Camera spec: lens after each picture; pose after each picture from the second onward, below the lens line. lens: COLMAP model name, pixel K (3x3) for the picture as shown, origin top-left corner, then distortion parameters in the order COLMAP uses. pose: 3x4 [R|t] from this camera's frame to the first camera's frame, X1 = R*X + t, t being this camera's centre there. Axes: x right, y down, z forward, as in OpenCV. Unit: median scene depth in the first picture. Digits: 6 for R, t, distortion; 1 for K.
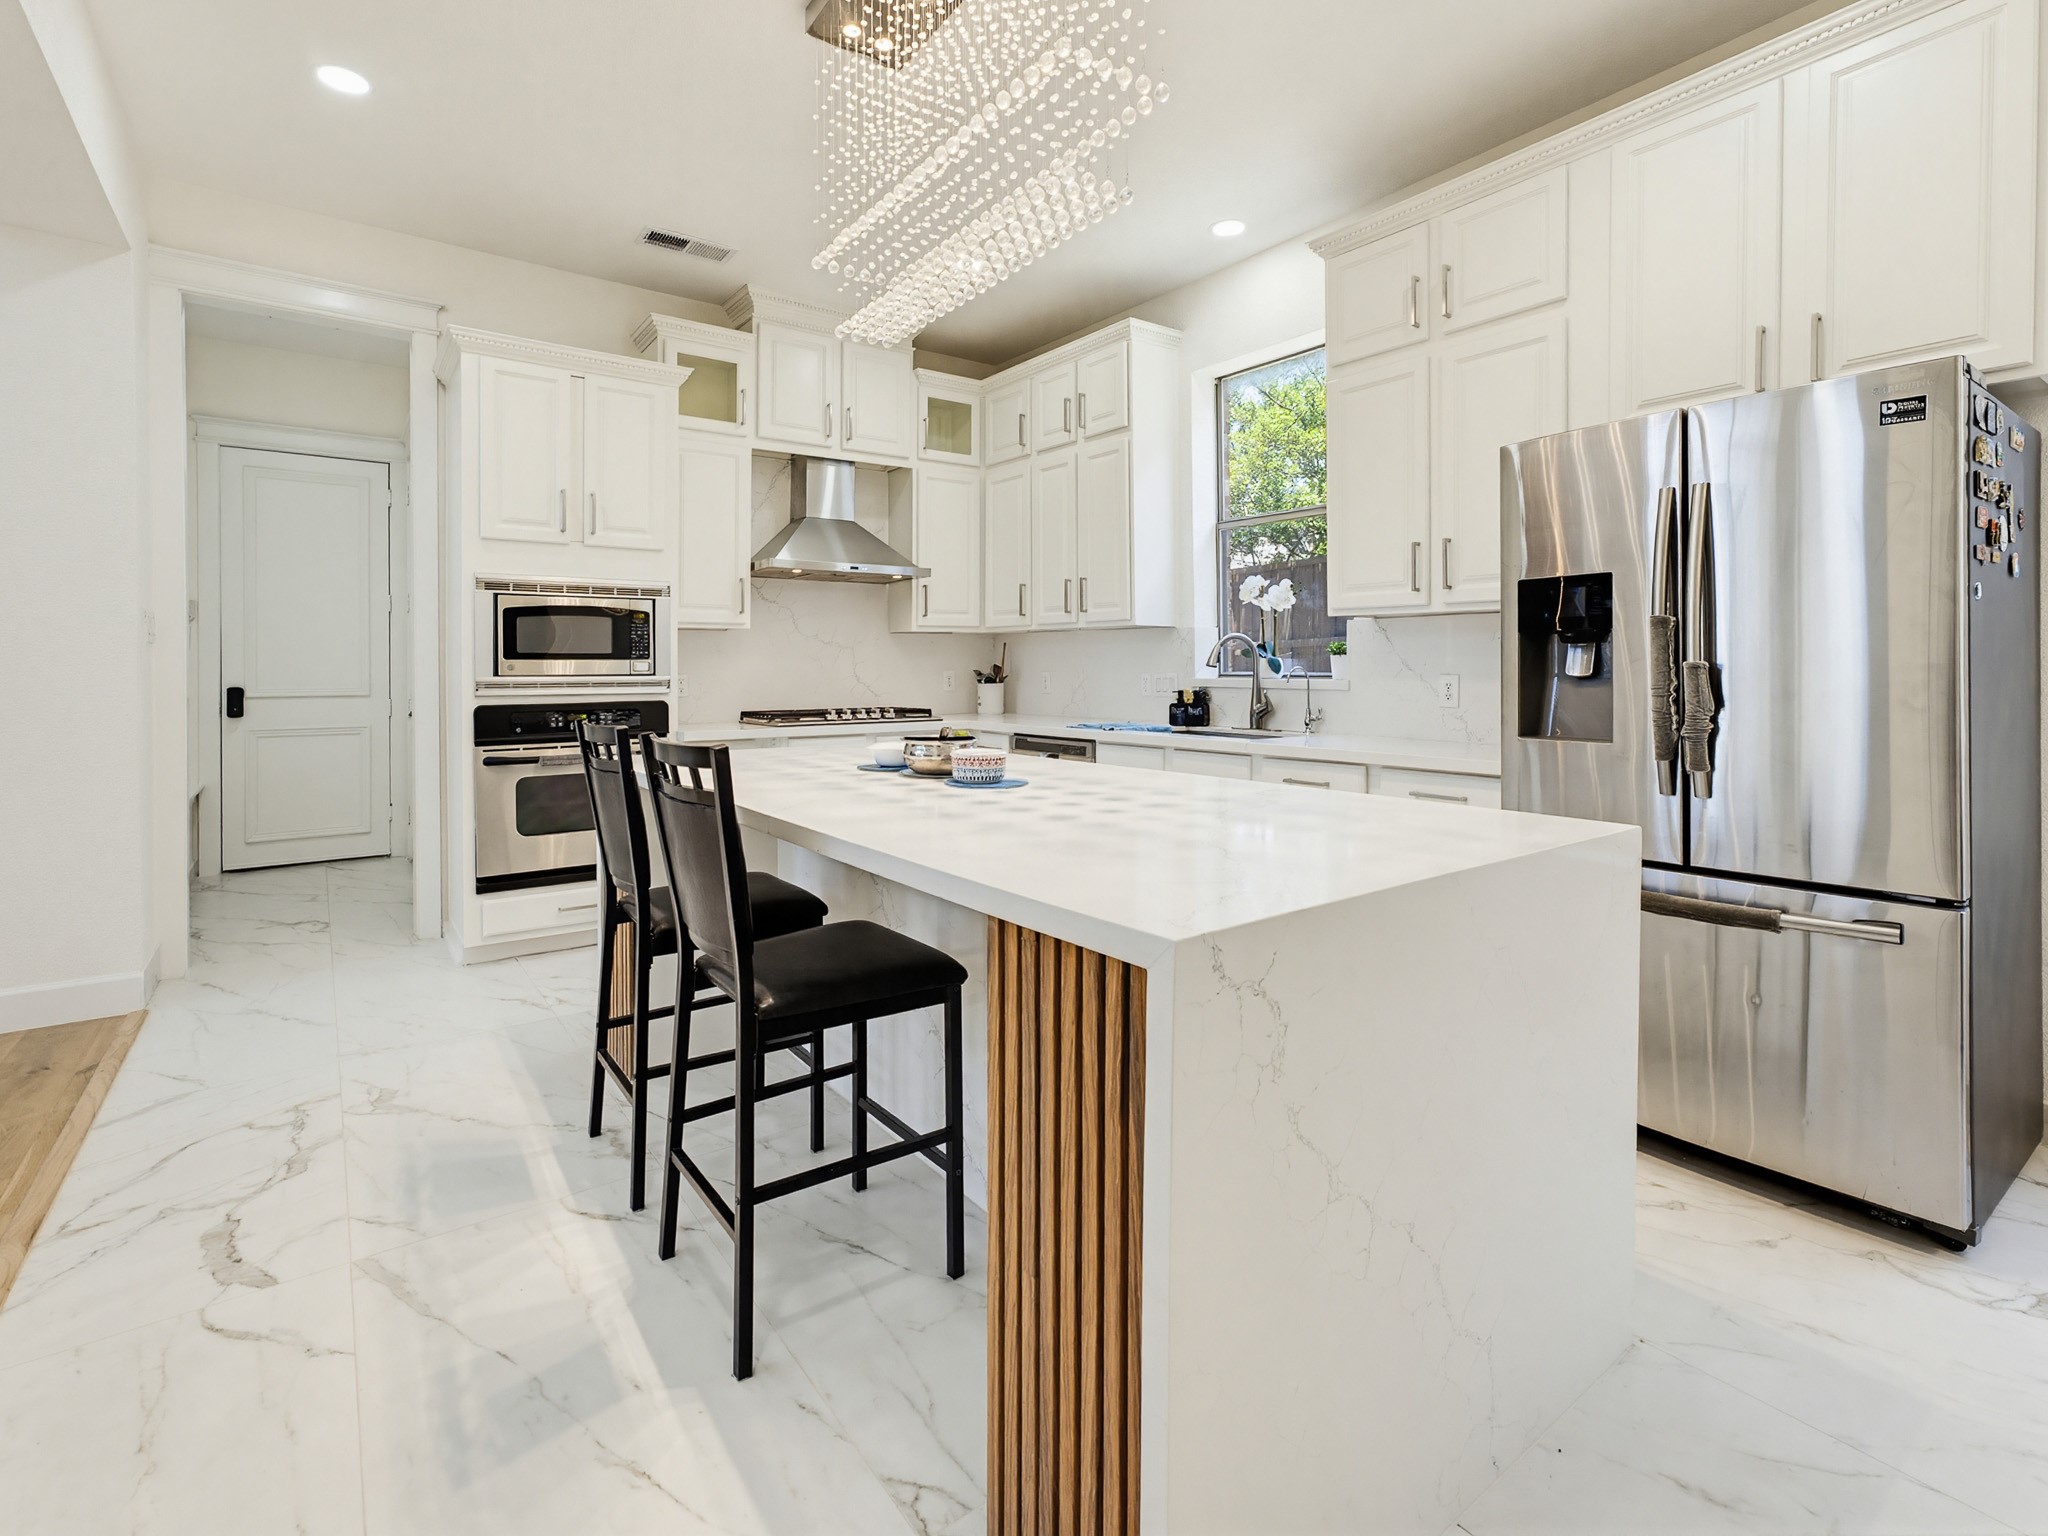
lens RADIAL K [[965.8, 0, 1021.5], [0, 965.8, 678.1], [0, 0, 1]] dist [0.001485, -0.000084]
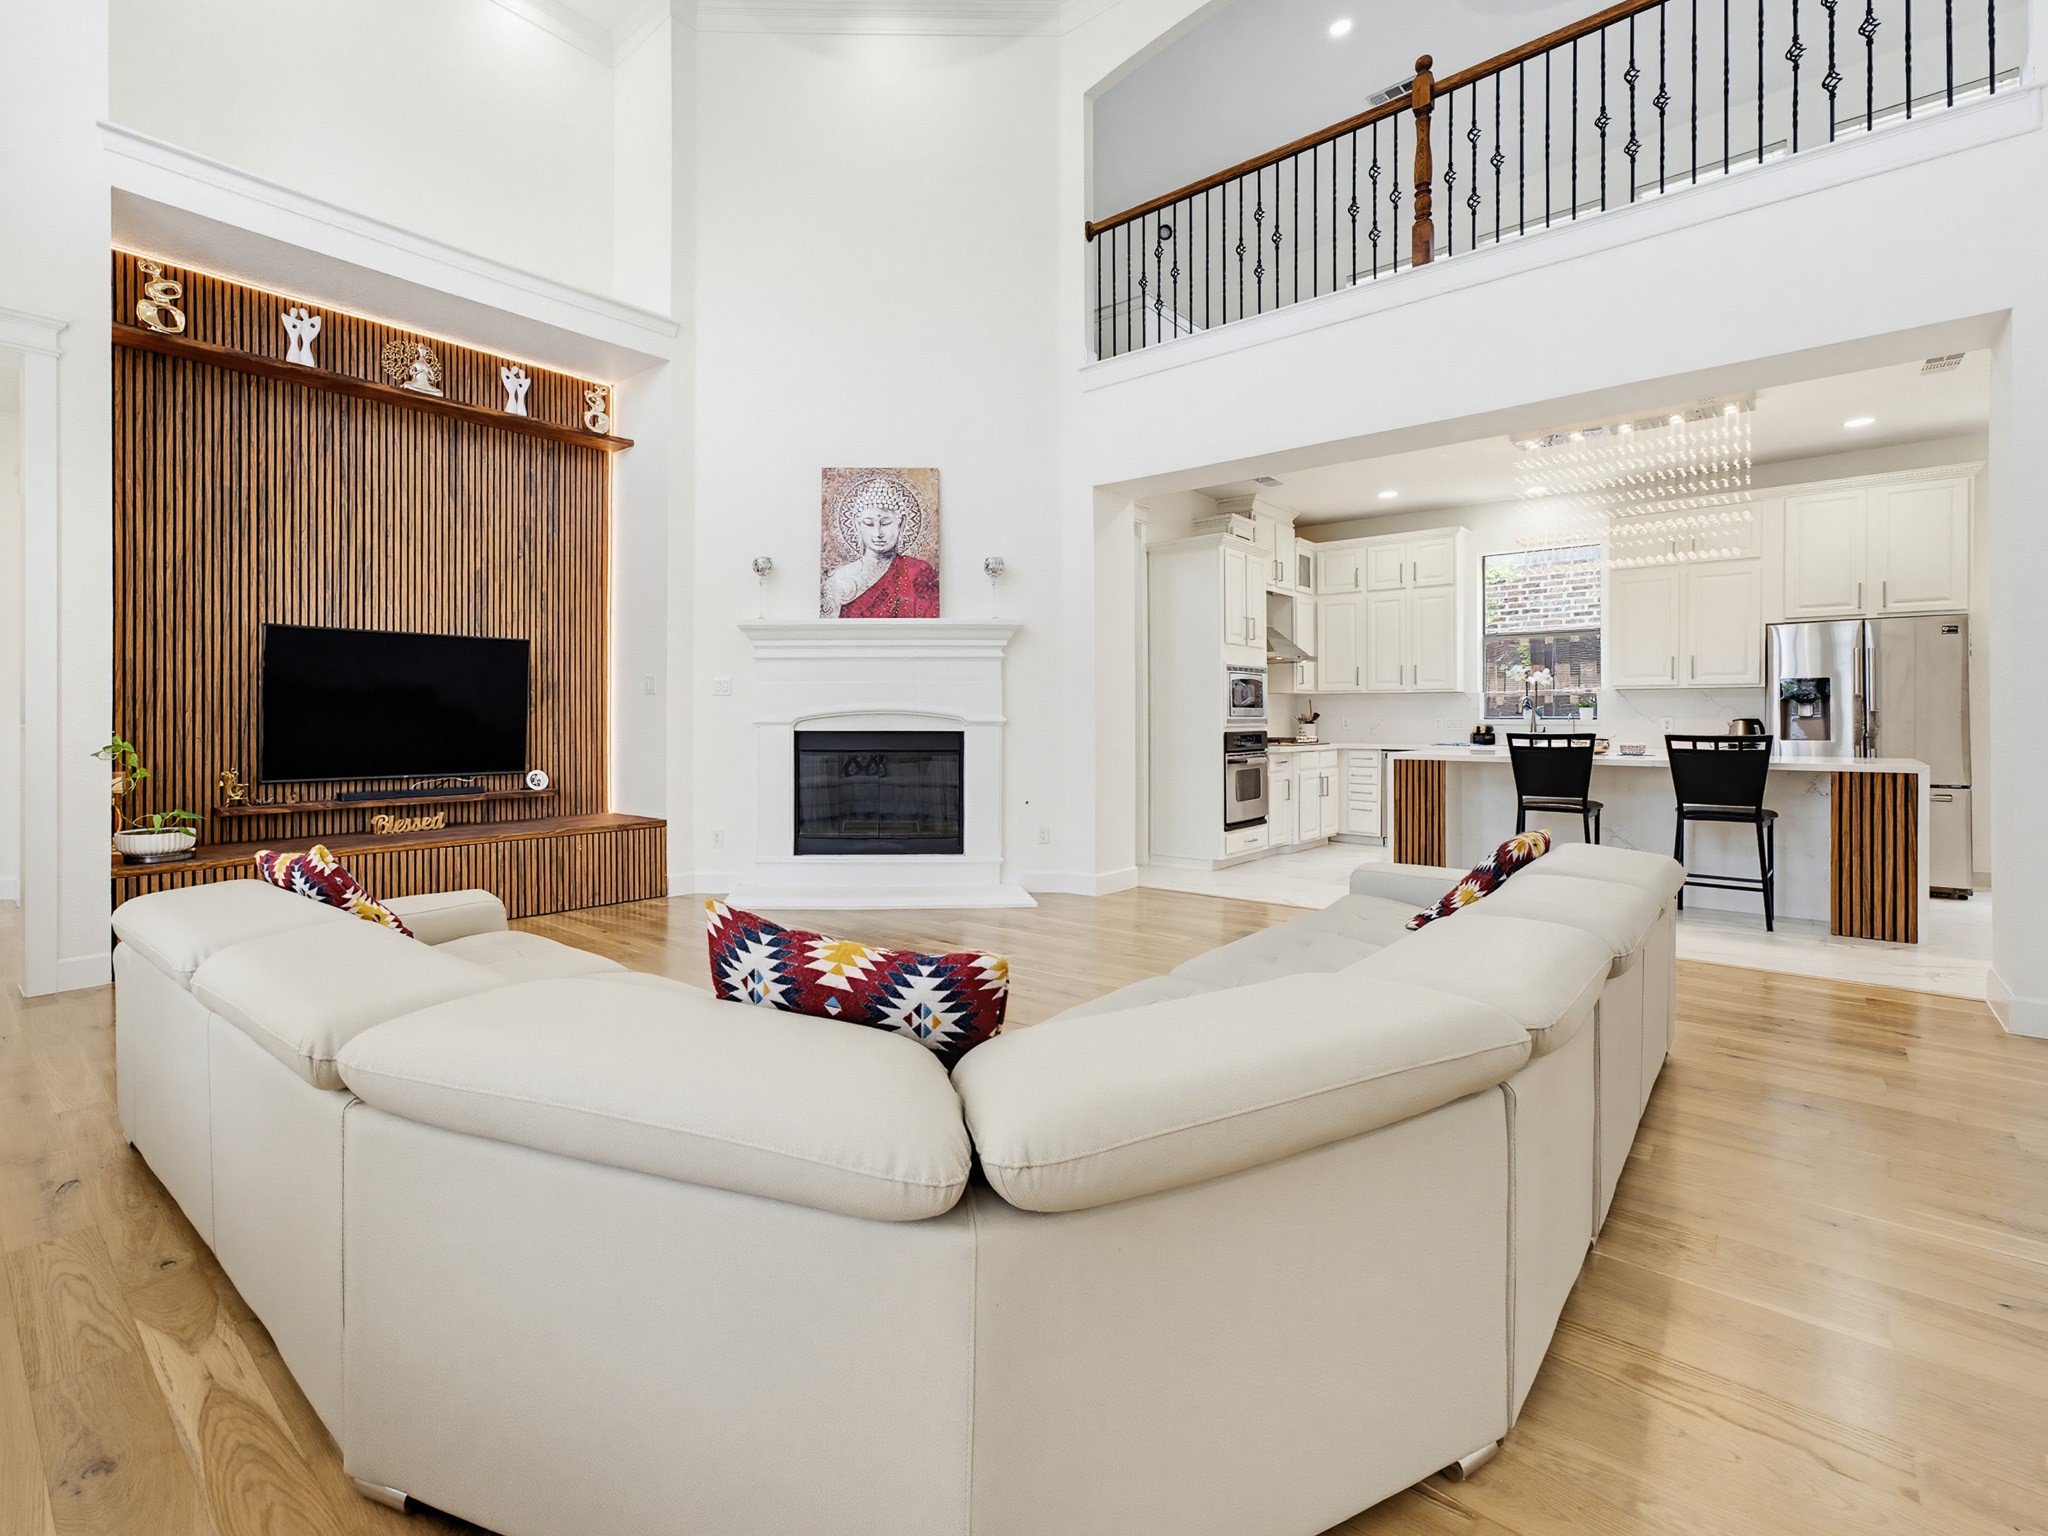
lens RADIAL K [[902.8, 0, 1018.4], [0, 902.8, 730.4], [0, 0, 1]] dist [0.036254, -0.000141]
pose [[0.976221, -0.001449, 0.216773, -1.036660], [0.001055, 0.999998, 0.001934, 0.015576], [-0.216775, -0.001659, 0.976220, -0.501326]]
